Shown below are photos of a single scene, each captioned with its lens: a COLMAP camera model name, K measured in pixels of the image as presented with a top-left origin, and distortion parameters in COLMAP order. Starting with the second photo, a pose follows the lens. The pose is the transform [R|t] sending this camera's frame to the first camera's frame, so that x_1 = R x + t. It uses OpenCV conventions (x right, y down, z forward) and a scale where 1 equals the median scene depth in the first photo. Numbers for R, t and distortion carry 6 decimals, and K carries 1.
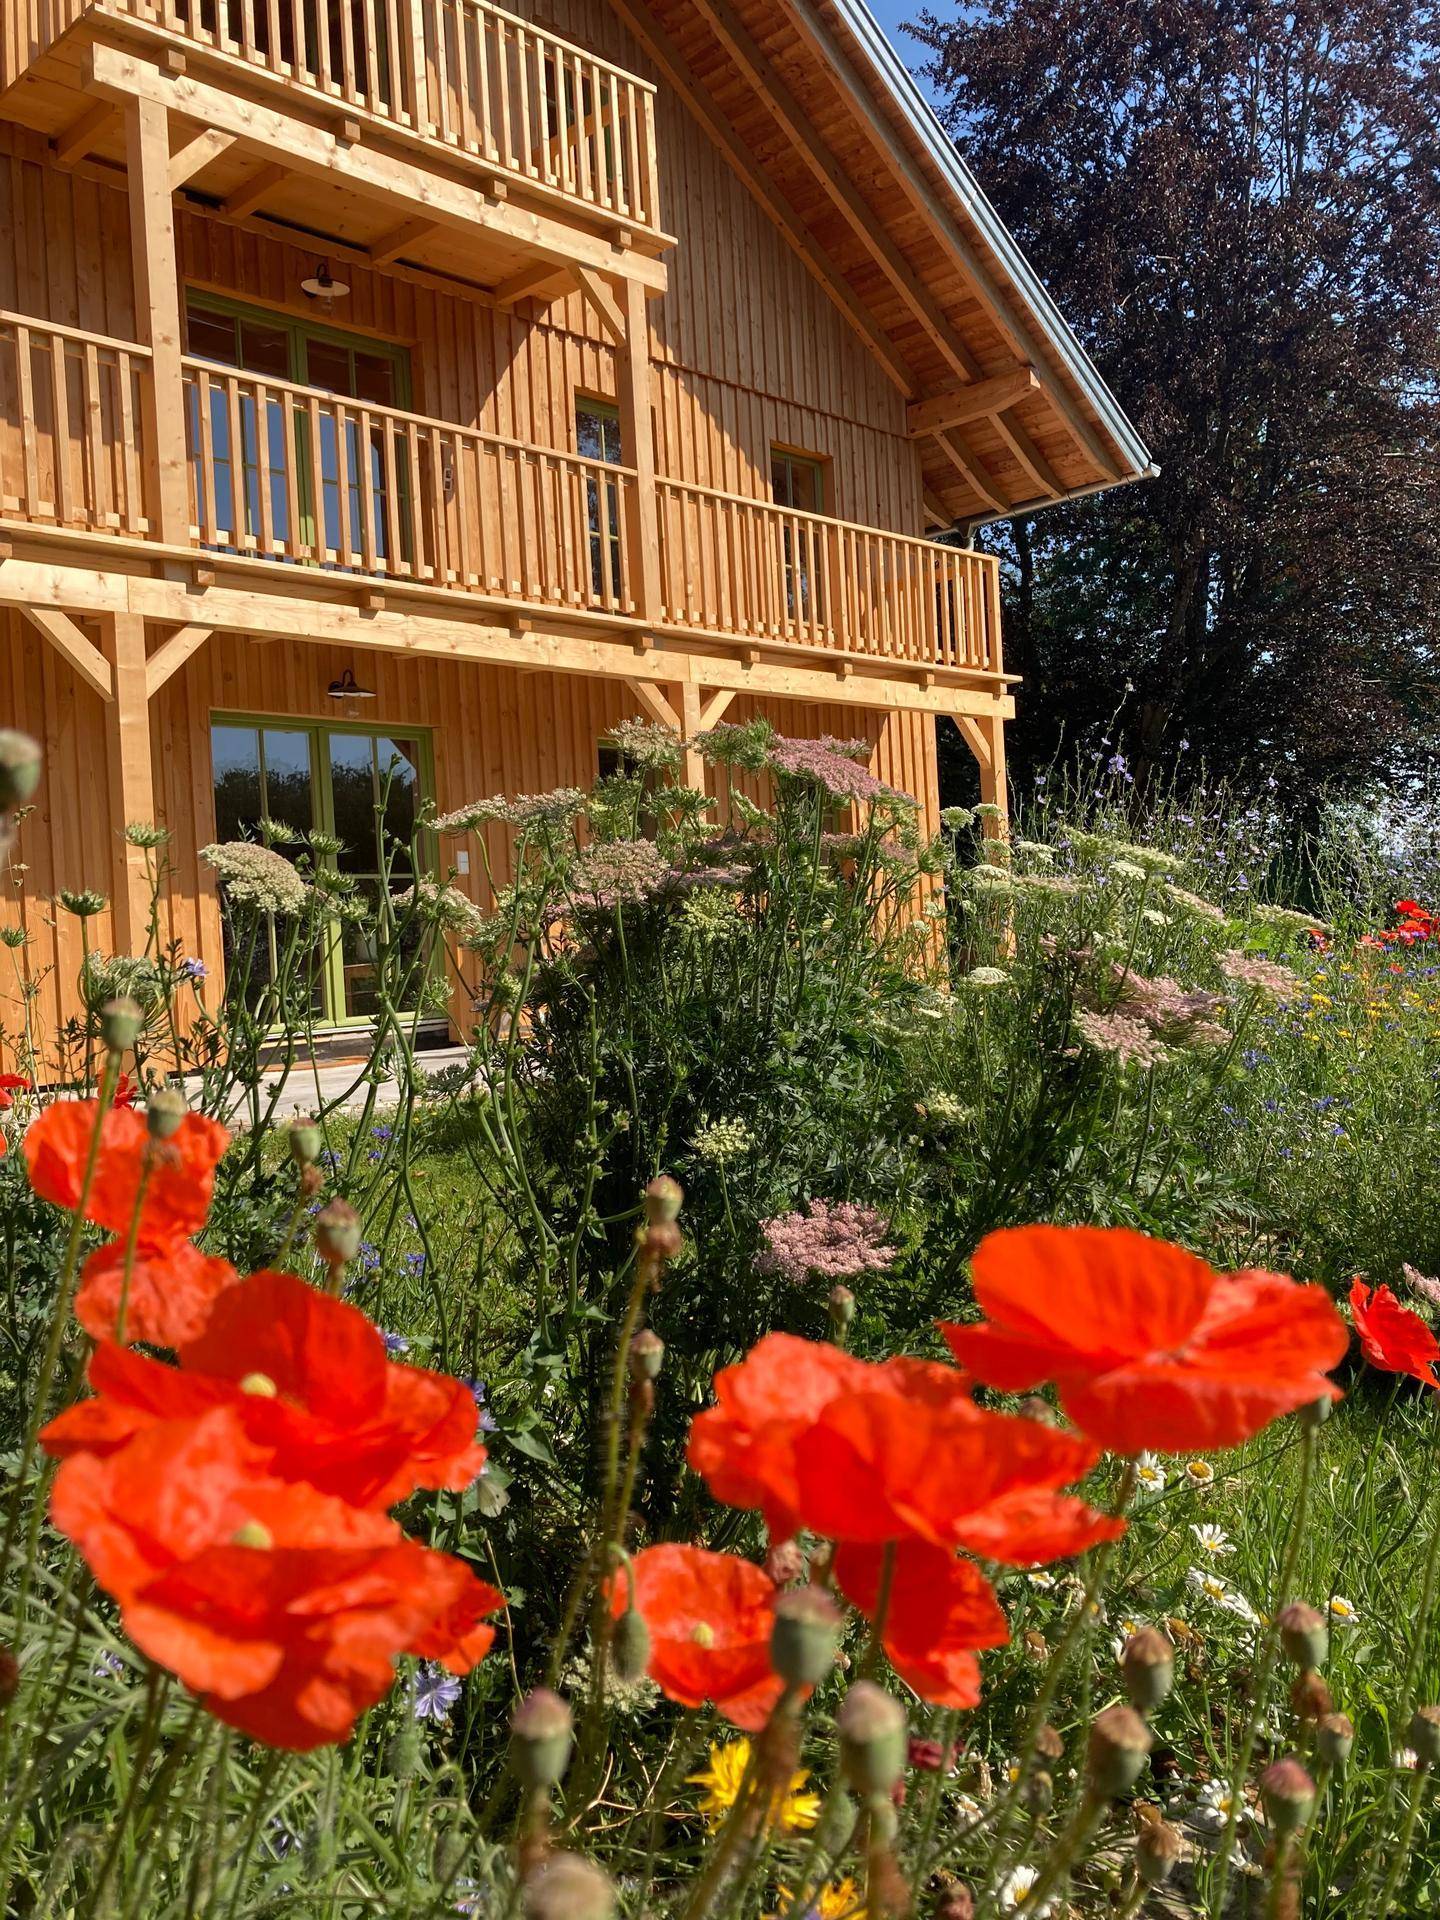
lens RADIAL K [[1568.1, 0, 720.0], [0, 1568.1, 960.0], [0, 0, 1]] dist [0.022257, -0.009495]
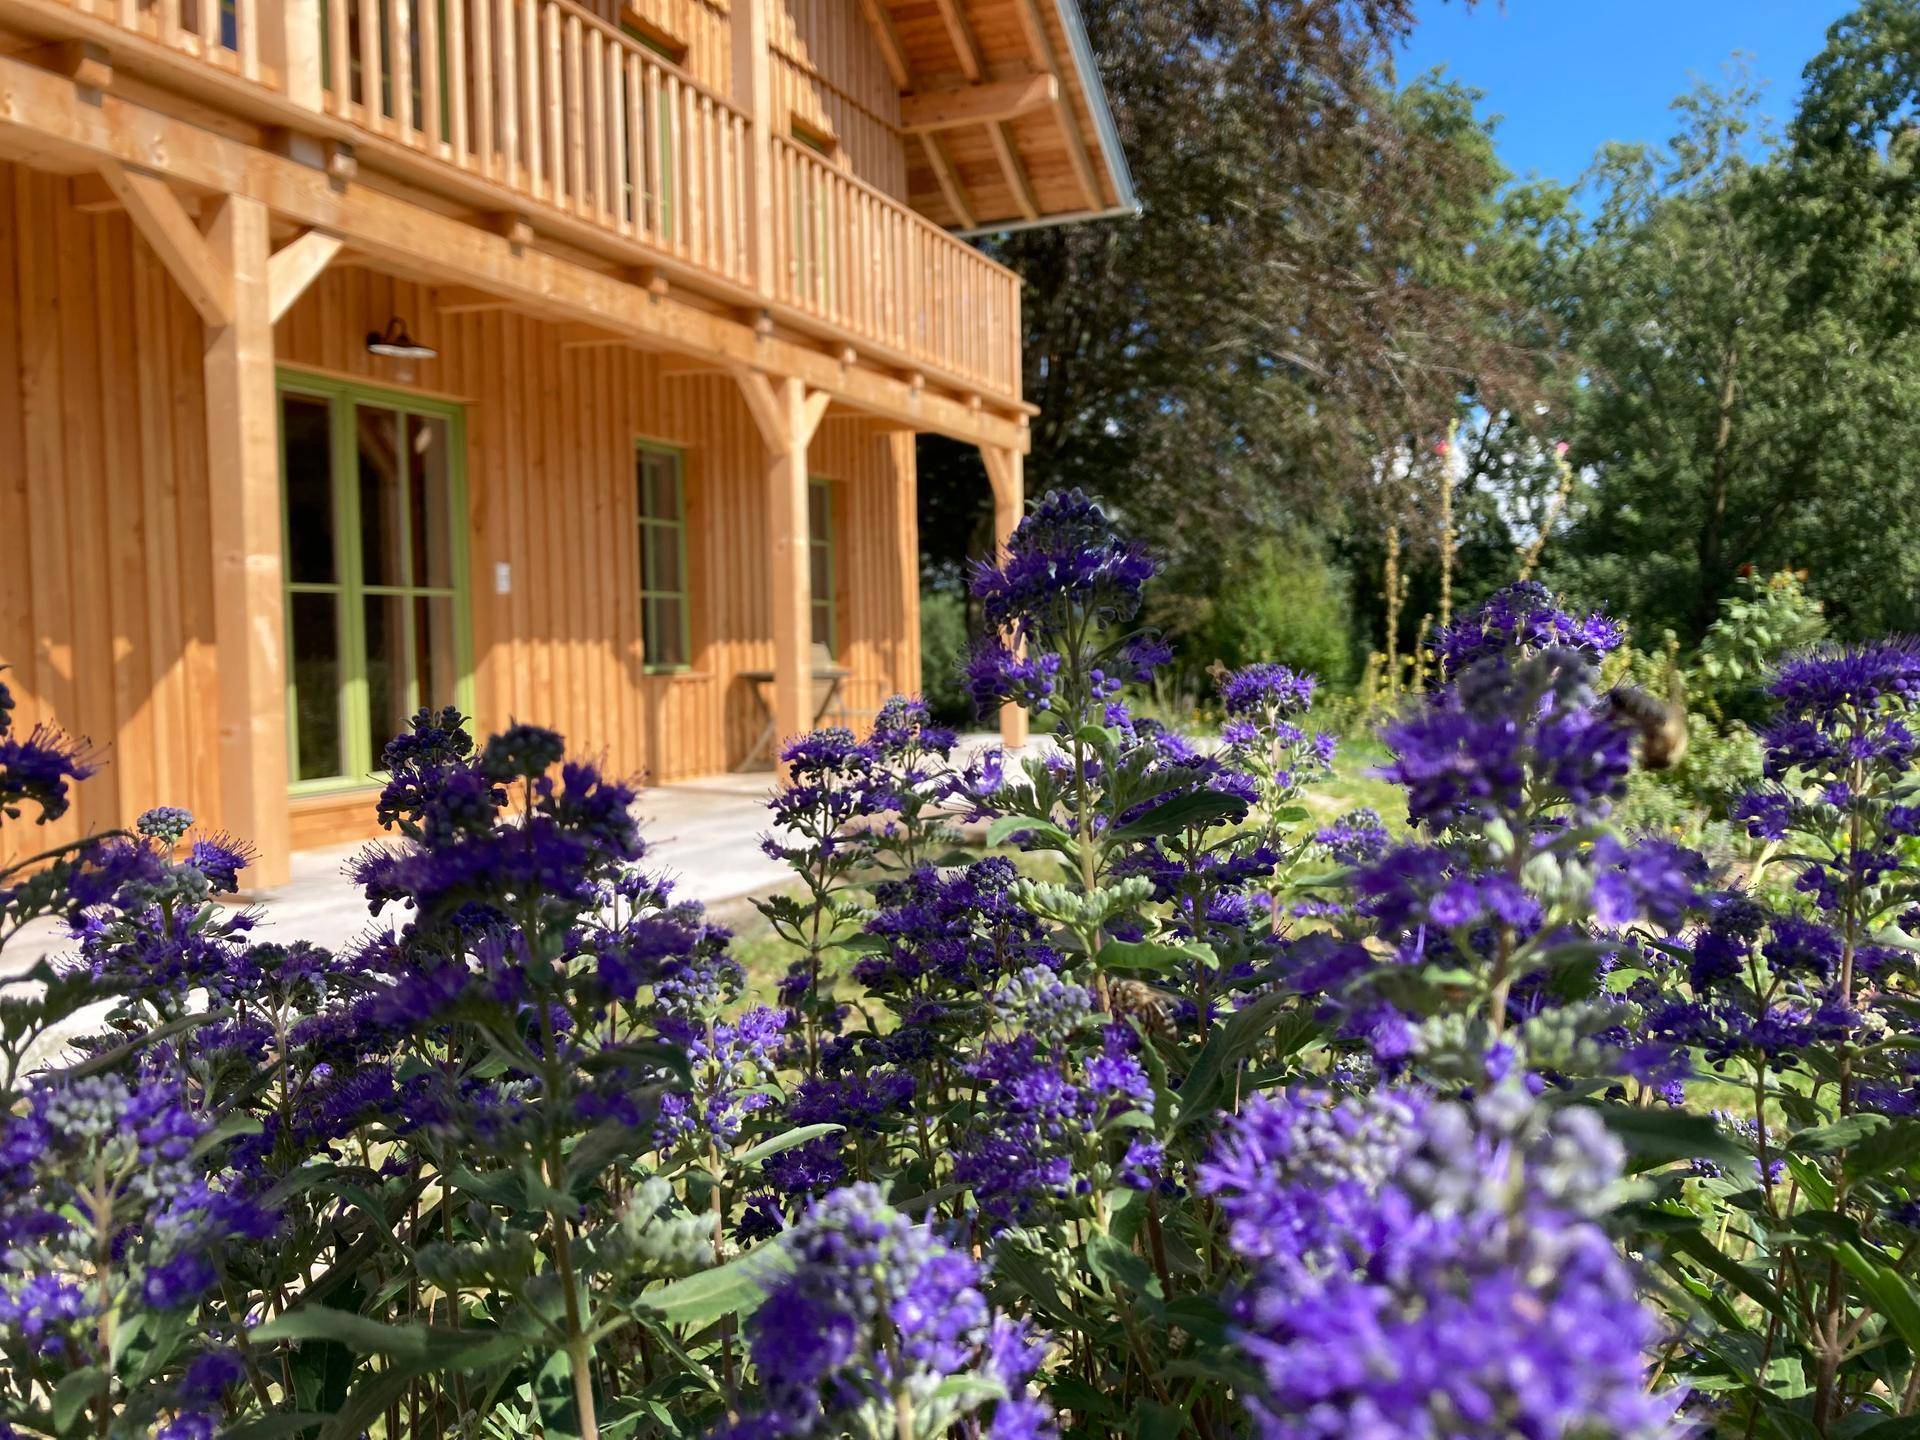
lens RADIAL K [[1600.5, 0, 960.0], [0, 1600.5, 720.0], [0, 0, 1]] dist [0.019928, -0.013795]
pose [[0.927236, 0.017651, 0.374061, -0.257854], [-0.023655, 0.999654, 0.011465, -0.006393], [-0.373729, -0.019479, 0.927333, 0.170012]]
